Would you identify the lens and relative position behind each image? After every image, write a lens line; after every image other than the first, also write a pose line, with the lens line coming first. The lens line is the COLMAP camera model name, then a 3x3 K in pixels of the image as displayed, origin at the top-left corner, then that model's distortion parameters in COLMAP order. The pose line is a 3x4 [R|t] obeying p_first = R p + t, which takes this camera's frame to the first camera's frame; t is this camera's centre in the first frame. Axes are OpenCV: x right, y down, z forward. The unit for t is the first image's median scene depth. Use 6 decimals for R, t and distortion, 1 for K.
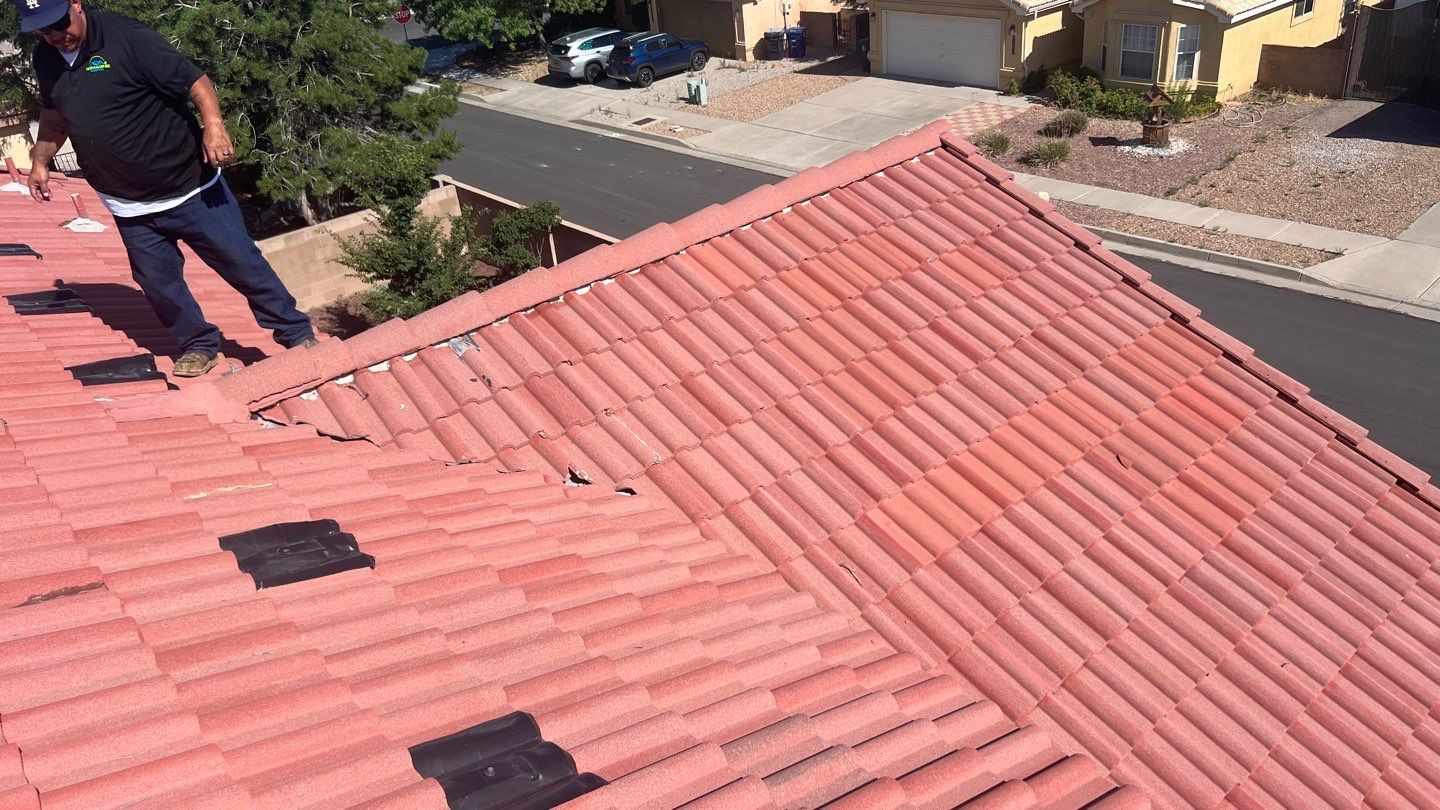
lens RADIAL K [[1083.0, 0, 720.0], [0, 1083.0, 405.0], [0, 0, 1]] dist [0.039294, 0.000911]
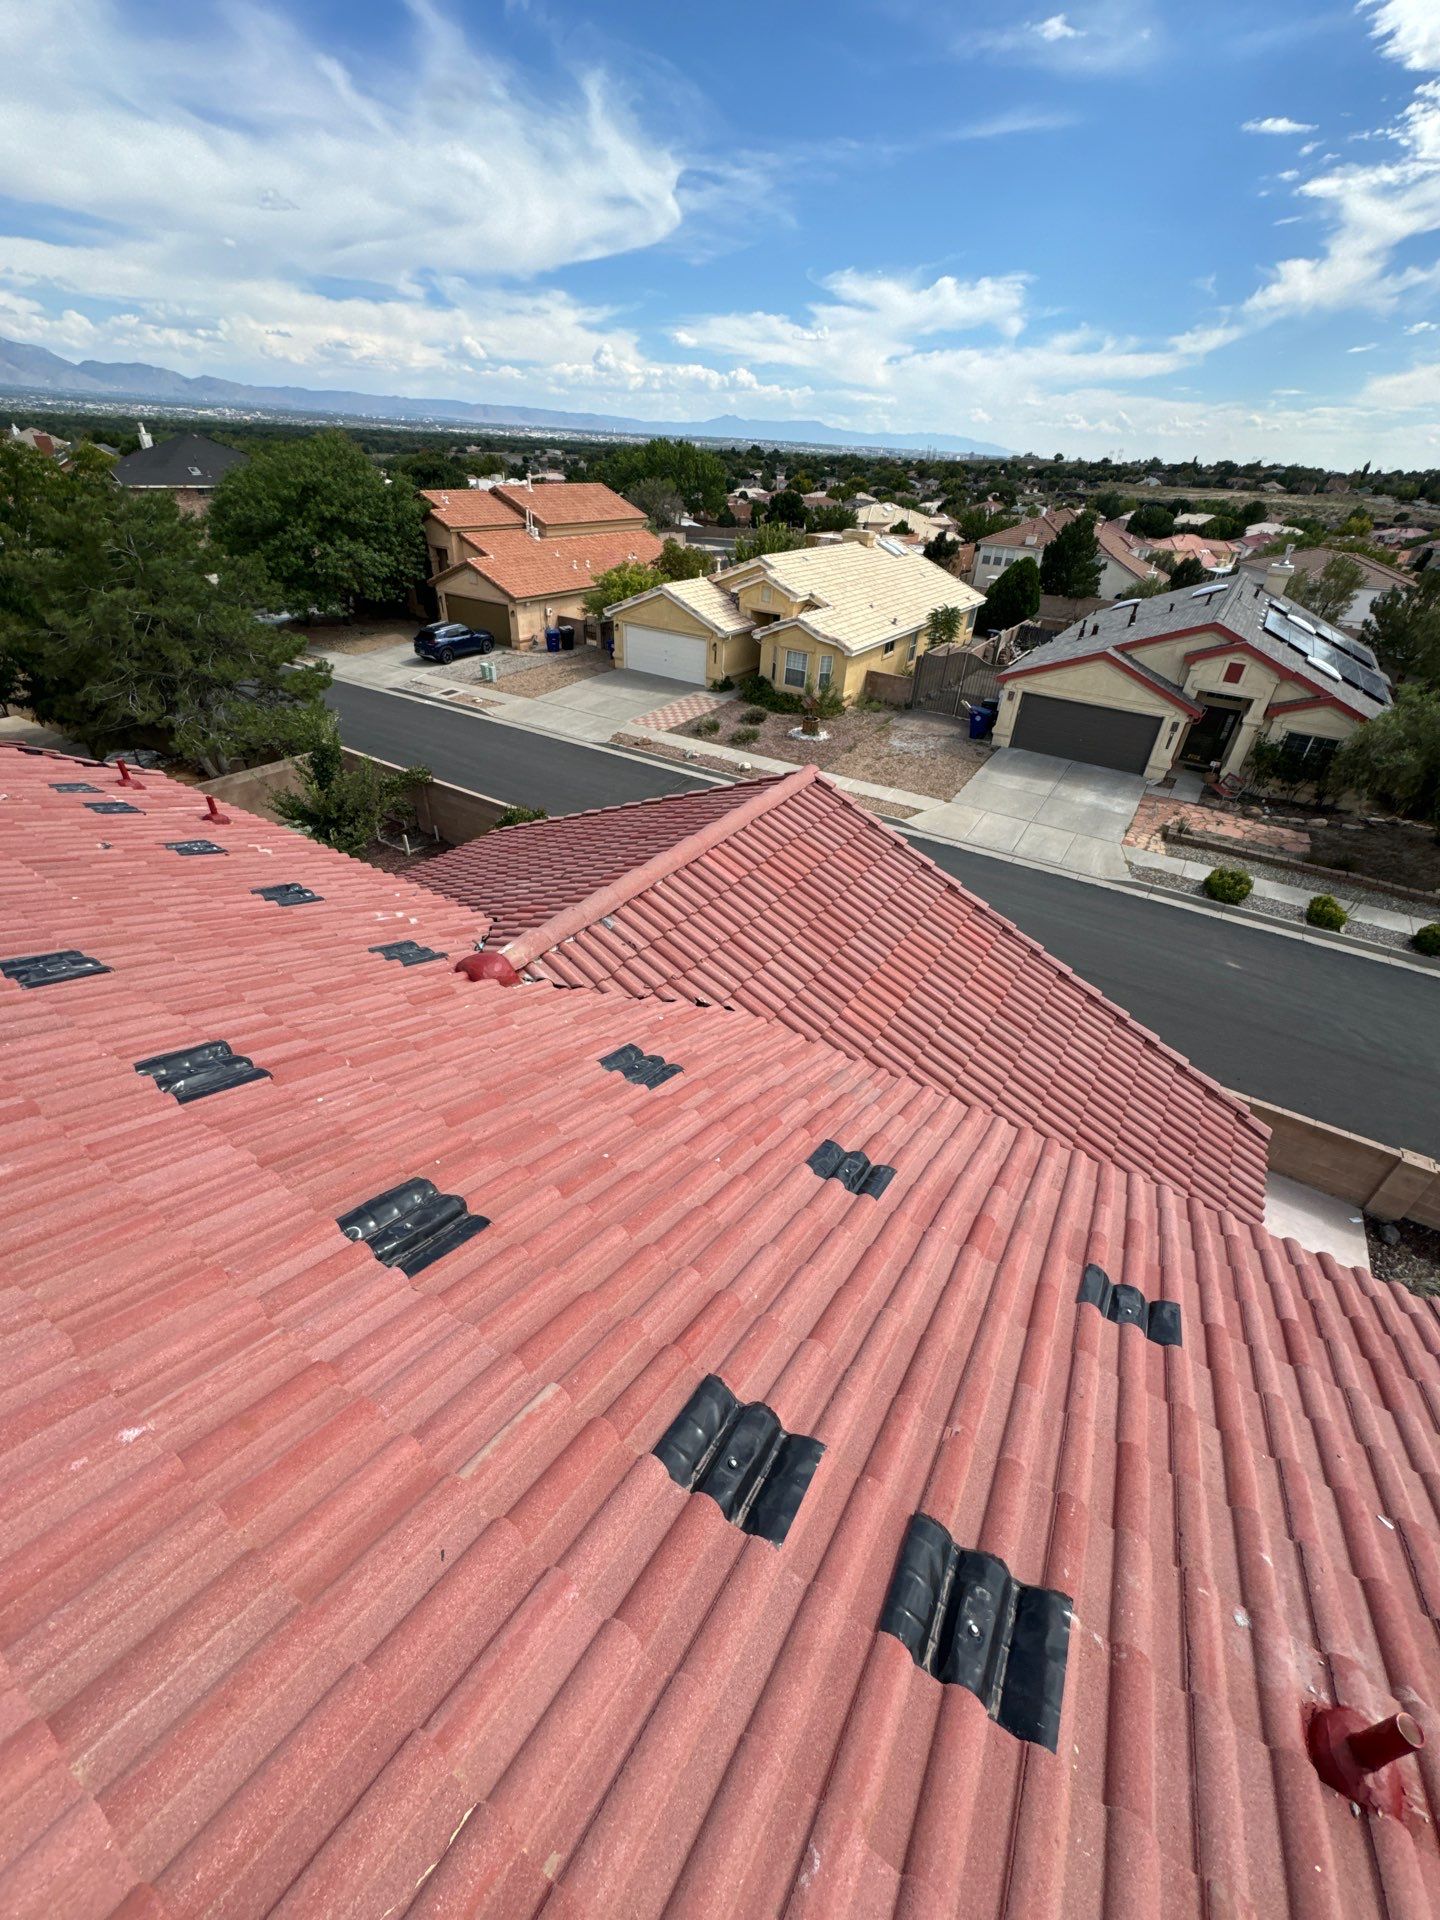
lens RADIAL K [[760.7, 0, 719.3], [0, 760.7, 949.5], [0, 0, 1]] dist [-0.015816, 0.000442]
pose [[0.952963, -0.039954, 0.300443, -0.224576], [0.017412, 0.996853, 0.077336, -0.052448], [-0.302587, -0.068467, 0.950659, -0.068619]]
